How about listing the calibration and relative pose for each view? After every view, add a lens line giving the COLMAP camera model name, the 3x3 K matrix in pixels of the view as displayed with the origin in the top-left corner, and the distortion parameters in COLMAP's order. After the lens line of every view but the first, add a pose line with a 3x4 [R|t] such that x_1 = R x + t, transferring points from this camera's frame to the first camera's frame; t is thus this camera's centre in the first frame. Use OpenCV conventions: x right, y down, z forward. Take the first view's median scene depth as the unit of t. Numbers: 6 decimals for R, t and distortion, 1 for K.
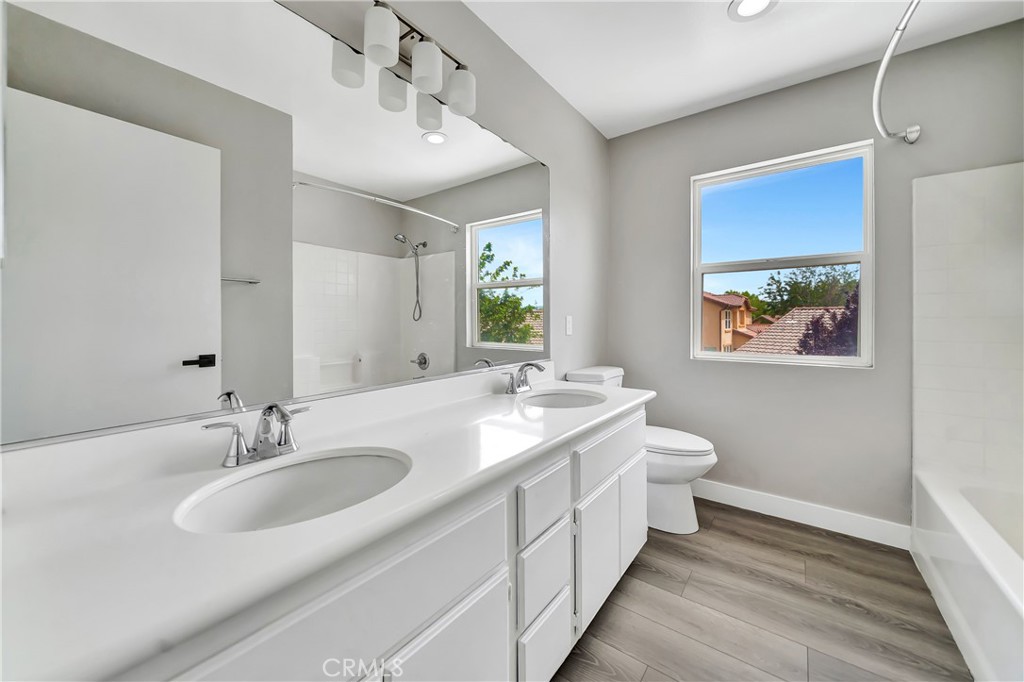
lens RADIAL K [[375.9, 0, 513.5], [0, 375.9, 333.3], [0, 0, 1]] dist [-0.004406, 0.000270]
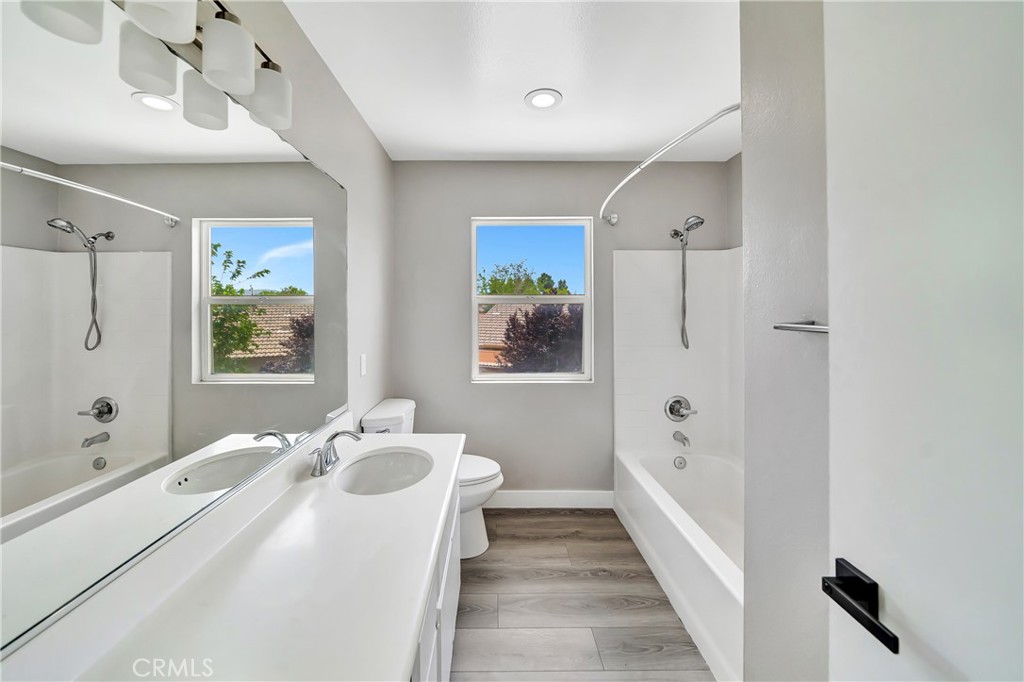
lens RADIAL K [[375.9, 0, 516.1], [0, 375.9, 334.5], [0, 0, 1]] dist [-0.004406, 0.000270]
pose [[0.803104, -0.007131, 0.595797, -0.092924], [0.013289, 0.999894, -0.005946, -0.083703], [-0.595691, 0.012692, 0.803113, 0.065497]]
